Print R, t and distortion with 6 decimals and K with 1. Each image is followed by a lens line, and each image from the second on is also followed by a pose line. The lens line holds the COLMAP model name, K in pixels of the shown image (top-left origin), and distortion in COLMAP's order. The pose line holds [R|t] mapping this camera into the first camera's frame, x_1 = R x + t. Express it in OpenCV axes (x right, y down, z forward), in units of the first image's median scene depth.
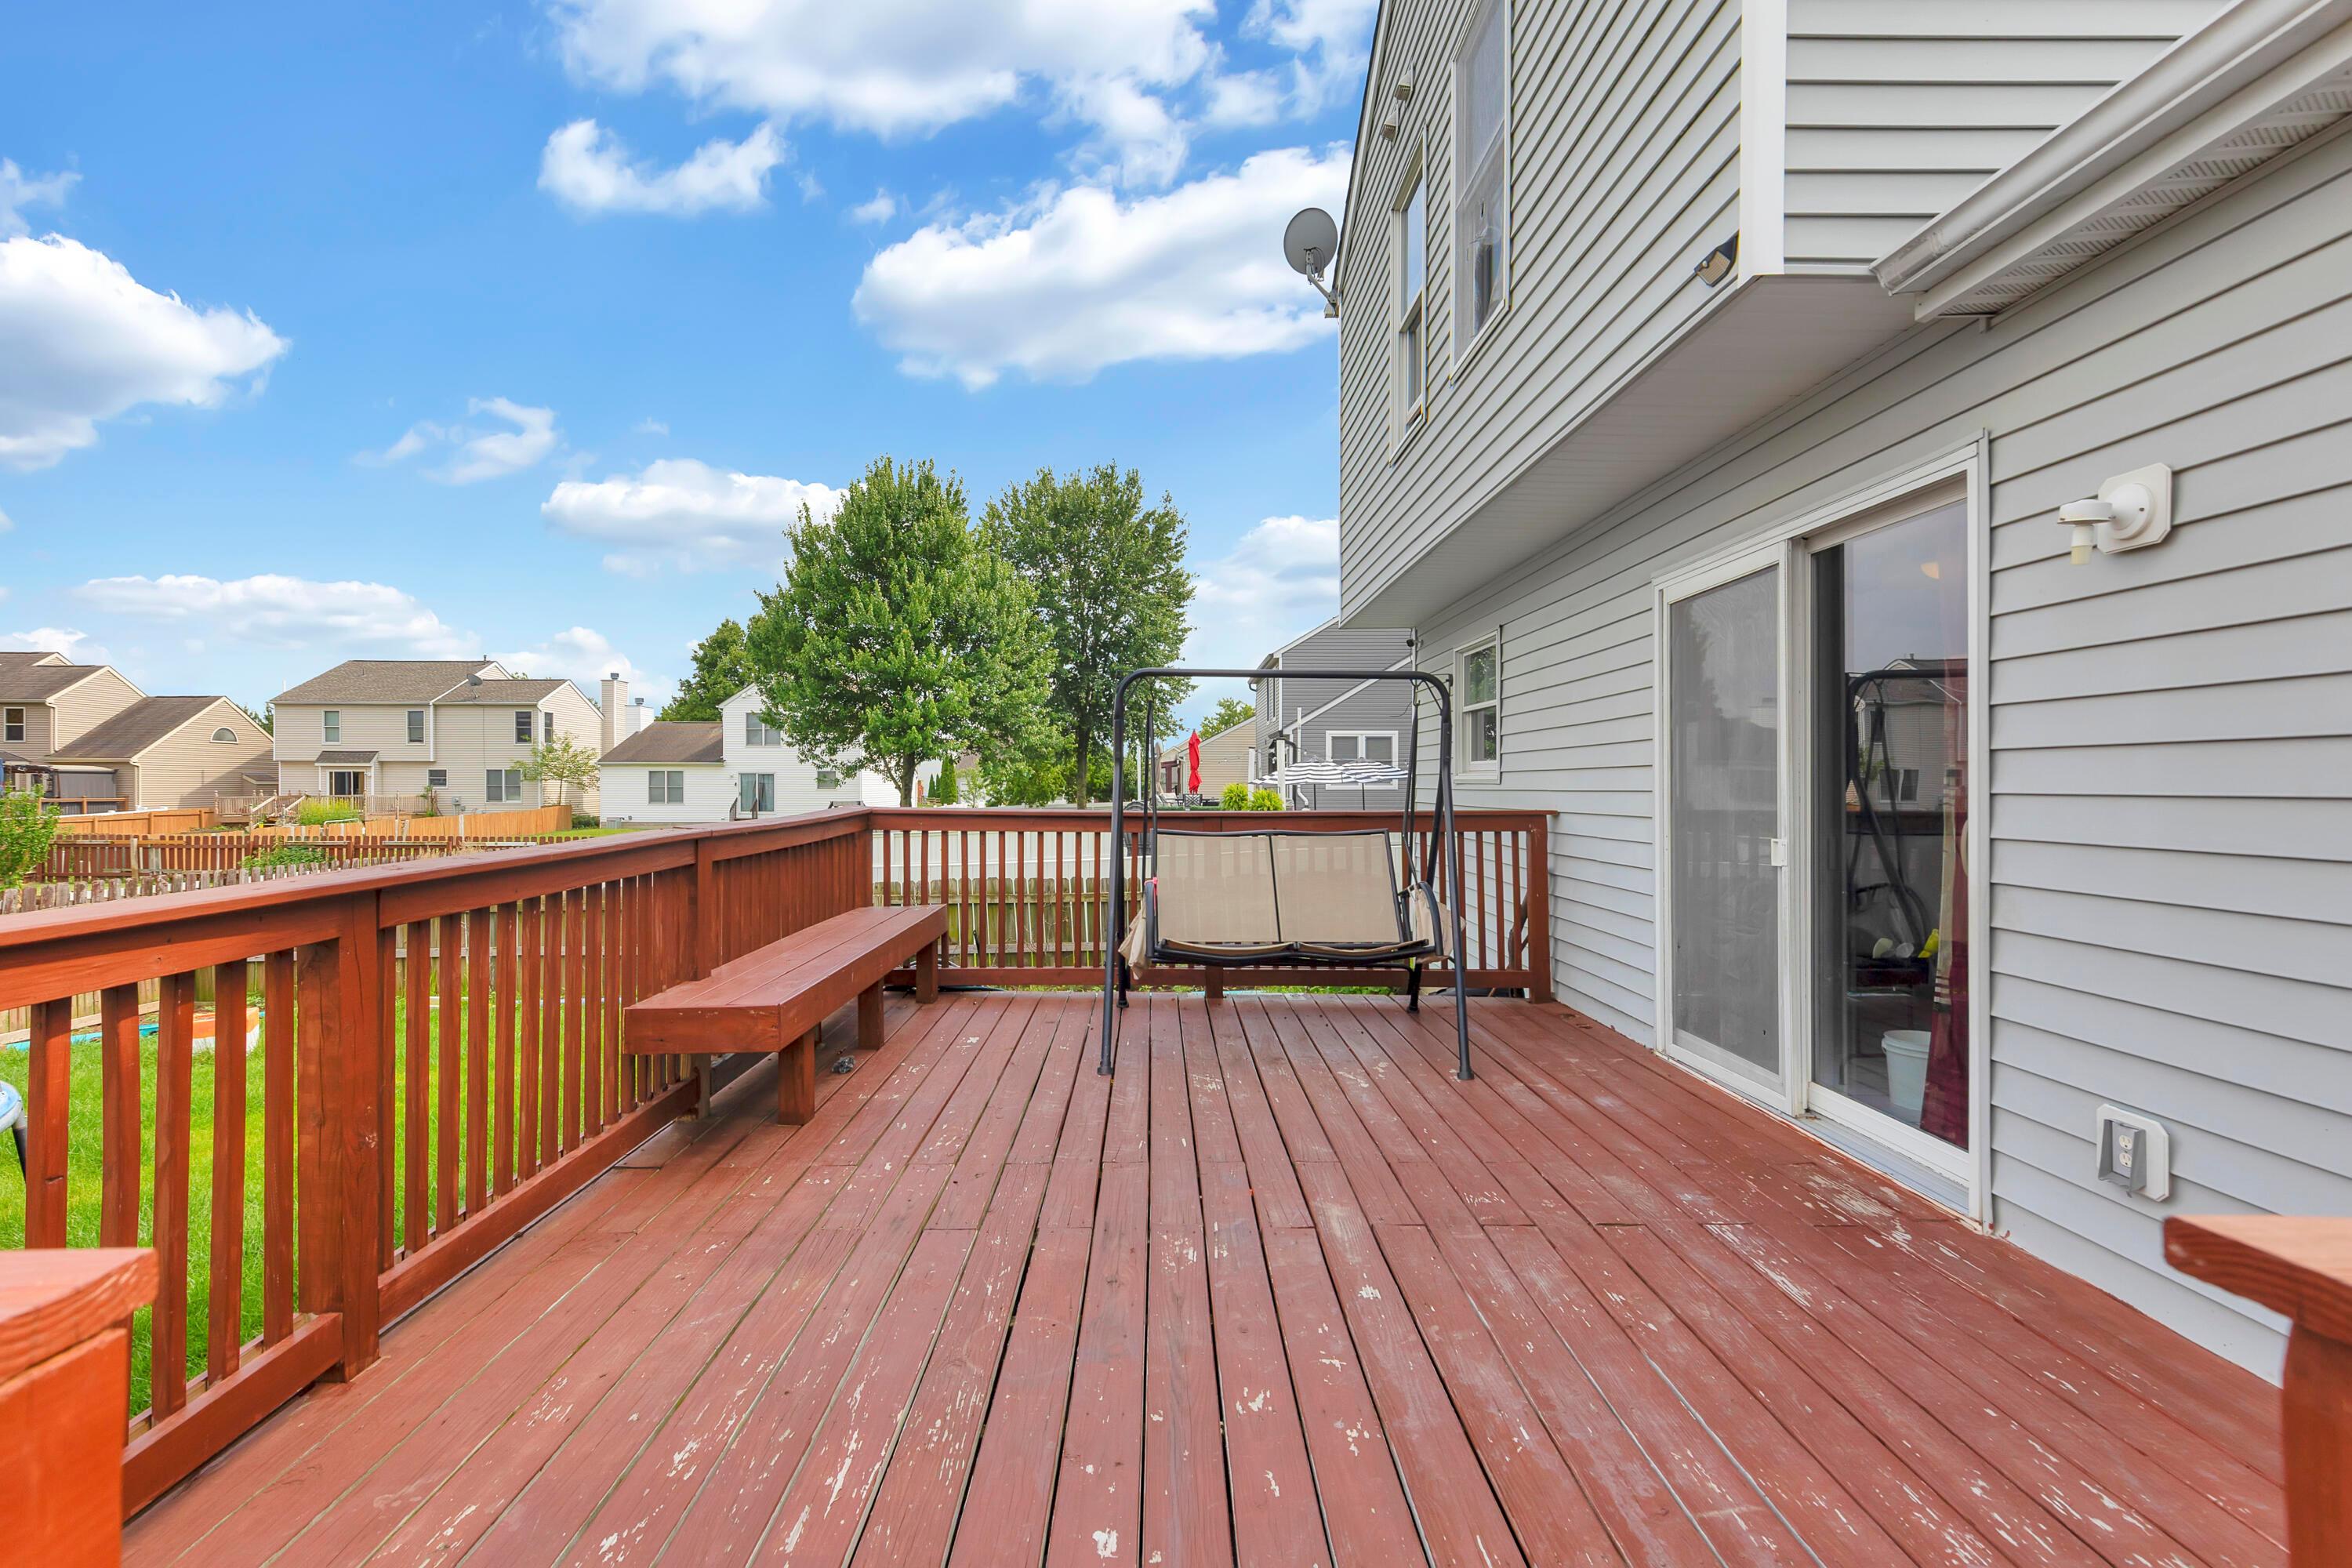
lens RADIAL K [[1080.9, 0, 1169.6], [0, 1080.9, 784.0], [0, 0, 1]] dist [0.007341, -0.000205]
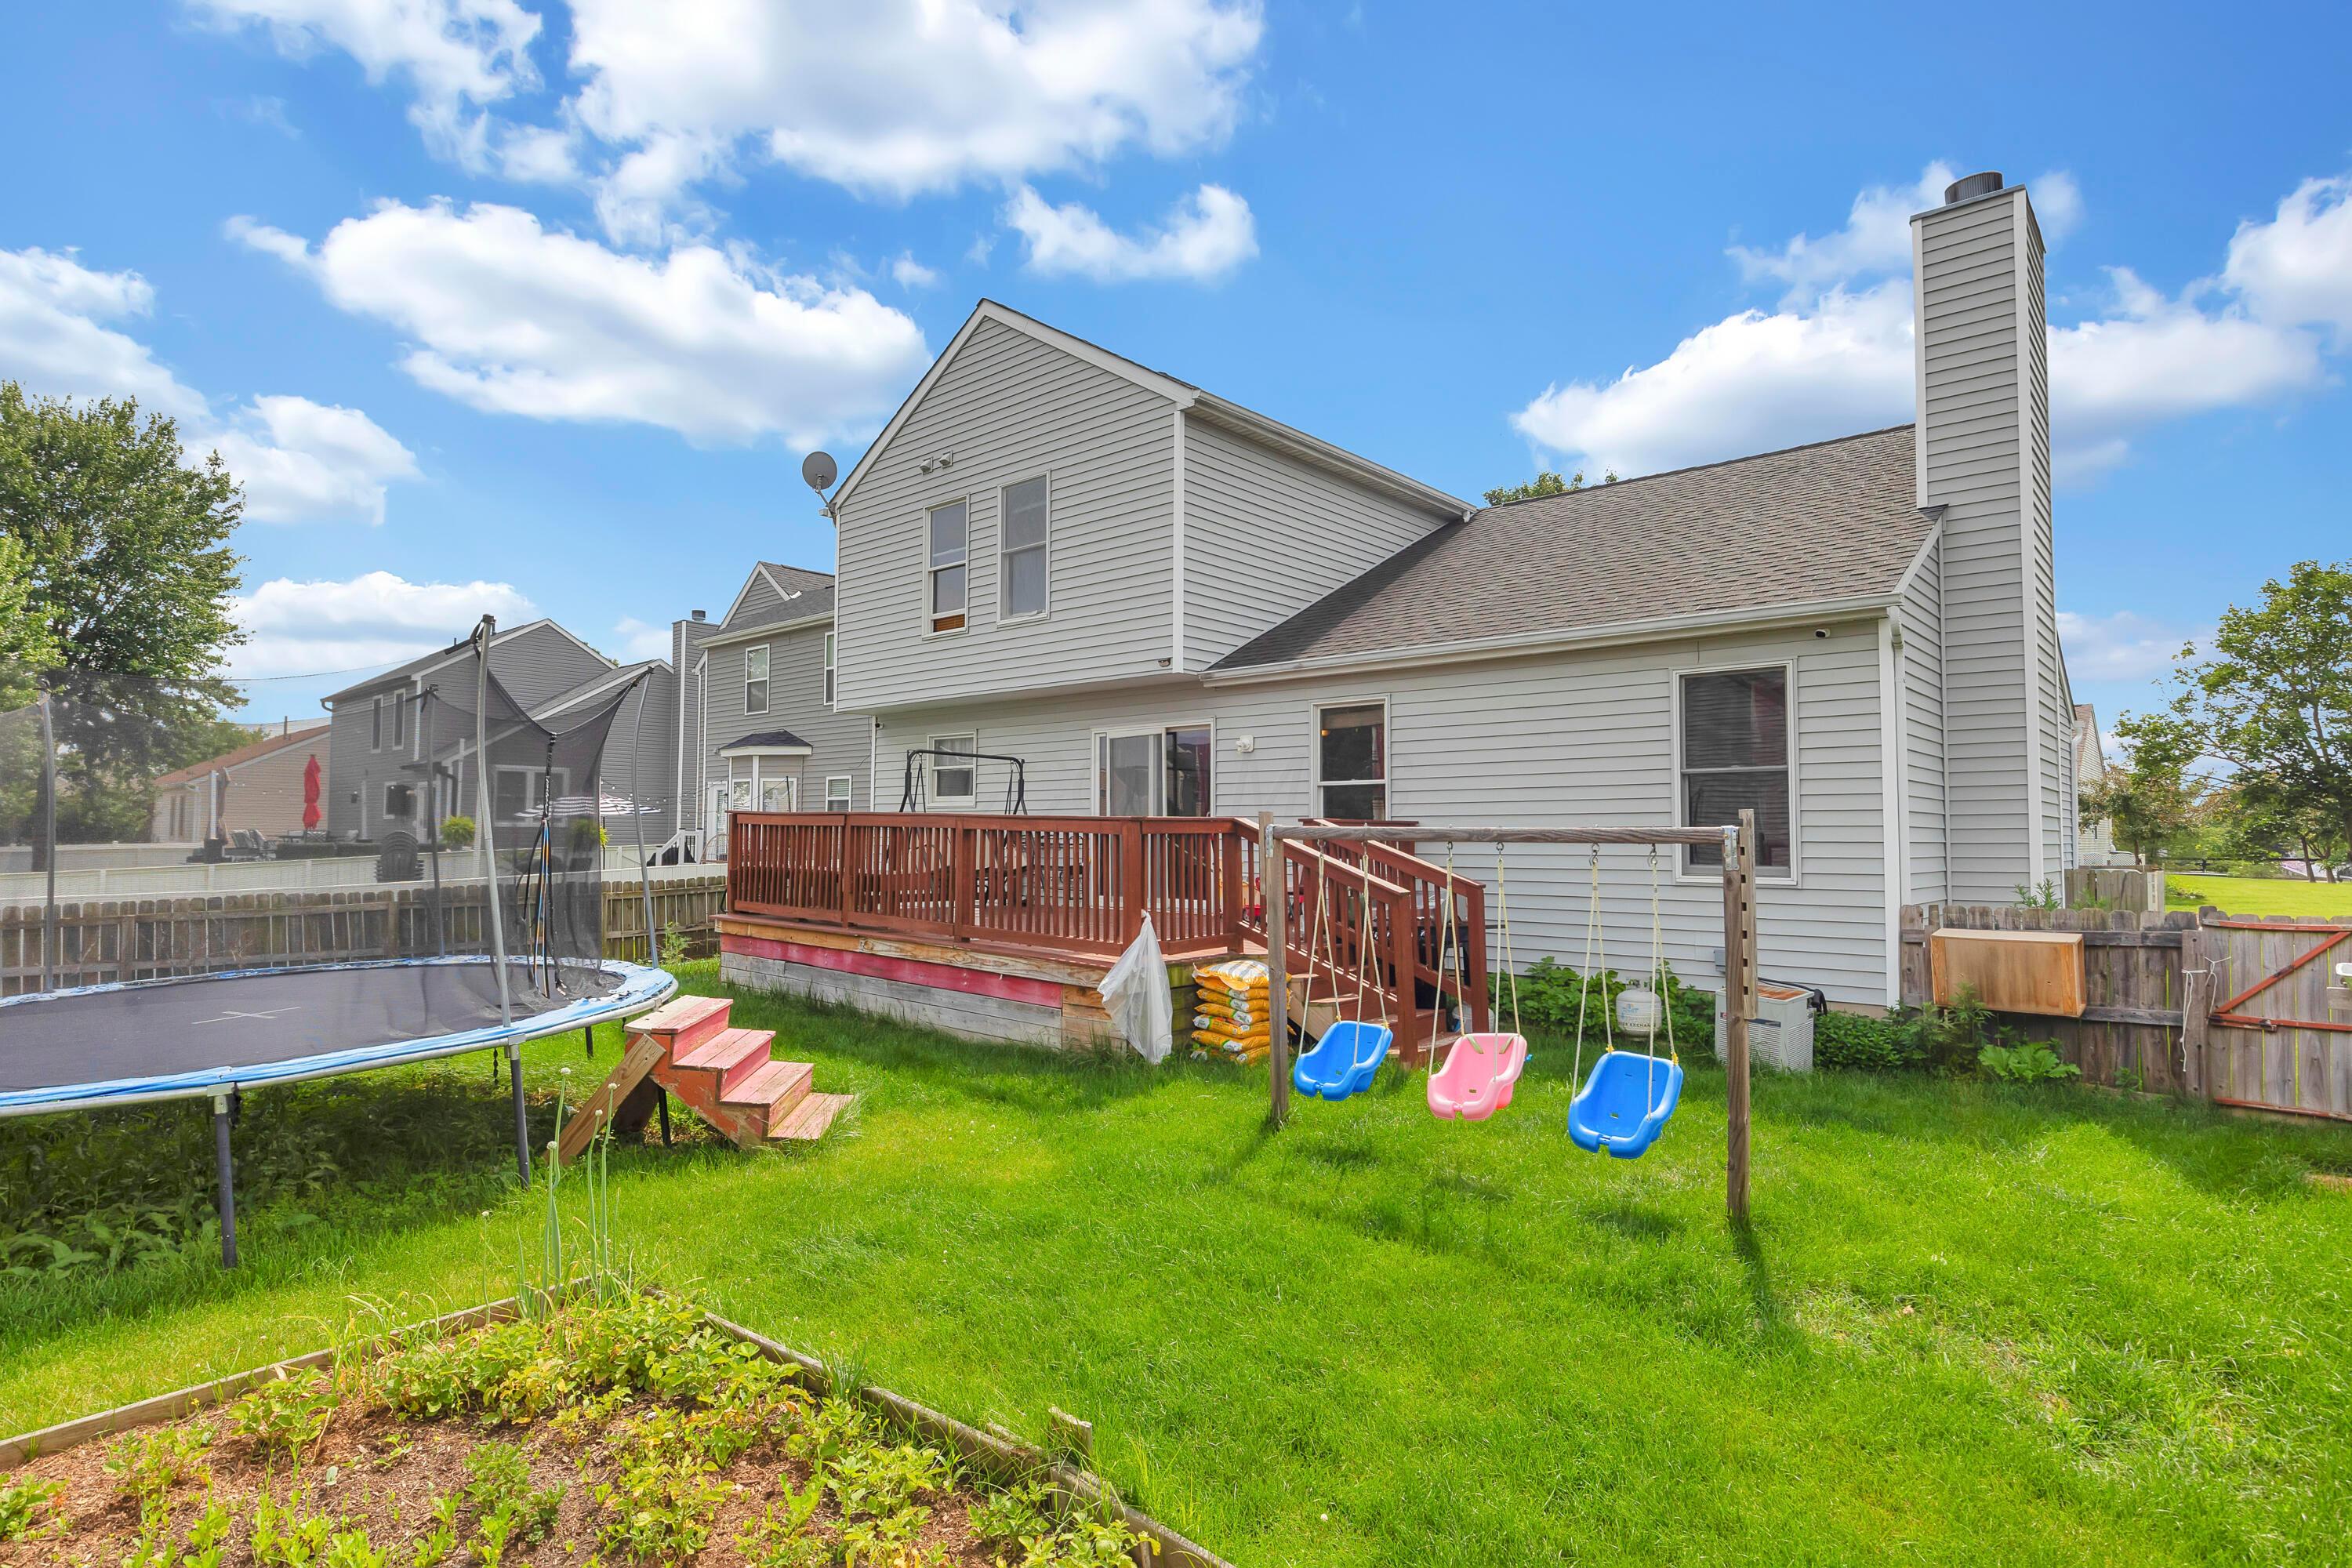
lens RADIAL K [[1208.4, 0, 1181.4], [0, 1208.4, 780.7], [0, 0, 1]] dist [0.000226, 0.000056]
pose [[0.672047, 0.042987, 0.739260, -0.234703], [-0.010135, 0.998754, -0.048863, 0.011659], [-0.740439, 0.025346, 0.671645, -0.169495]]
